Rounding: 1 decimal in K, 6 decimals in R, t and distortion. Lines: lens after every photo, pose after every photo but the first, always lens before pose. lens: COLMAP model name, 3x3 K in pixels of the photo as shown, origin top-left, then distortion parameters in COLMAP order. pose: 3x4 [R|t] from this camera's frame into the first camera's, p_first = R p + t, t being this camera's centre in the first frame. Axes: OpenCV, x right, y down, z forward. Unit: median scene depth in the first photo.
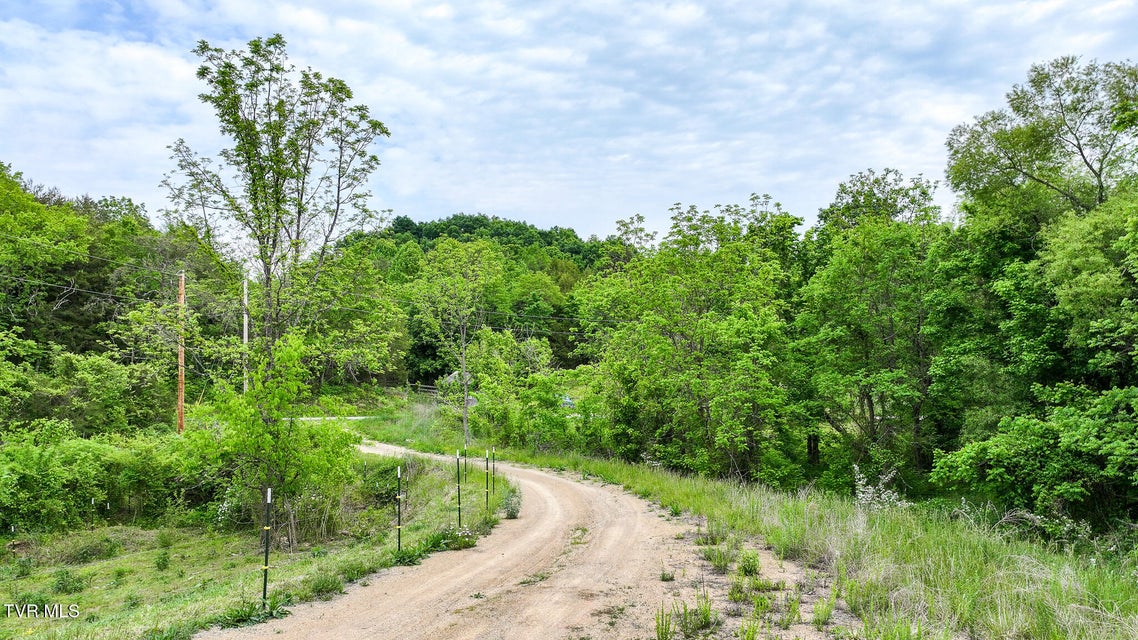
lens RADIAL K [[782.8, 0, 569.0], [0, 782.8, 320.0], [0, 0, 1]] dist [0.019802, -0.000249]
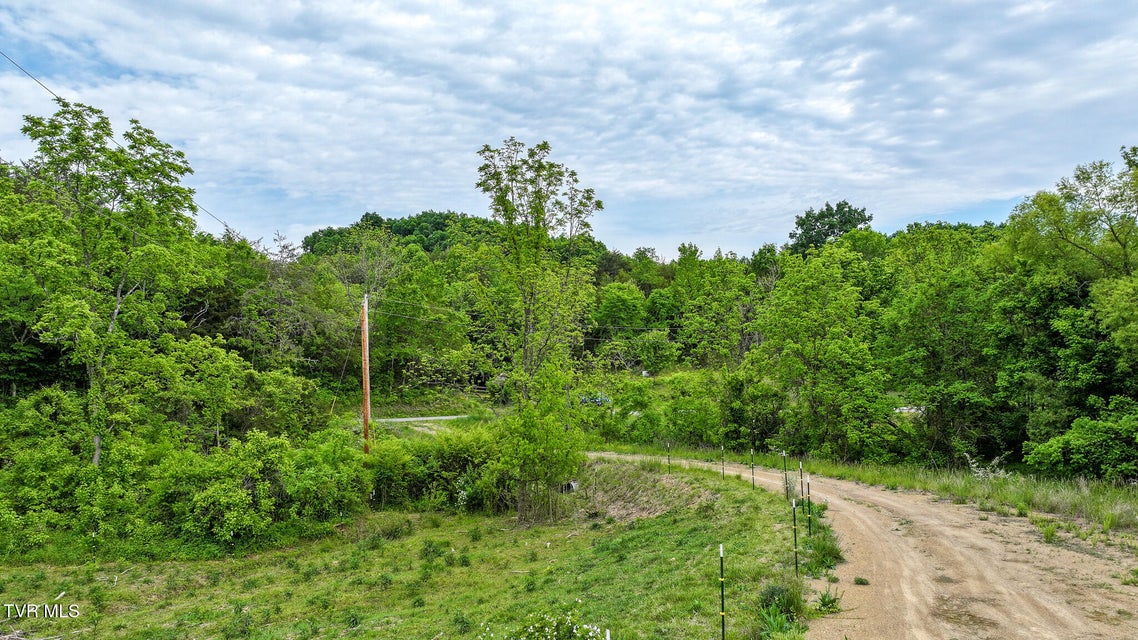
lens RADIAL K [[782.8, 0, 569.0], [0, 782.8, 320.0], [0, 0, 1]] dist [0.019802, -0.000249]
pose [[0.997055, -0.007259, 0.076341, -0.404907], [0.006249, 0.999890, 0.013461, -0.071029], [-0.076430, -0.012944, 0.996991, -0.318547]]
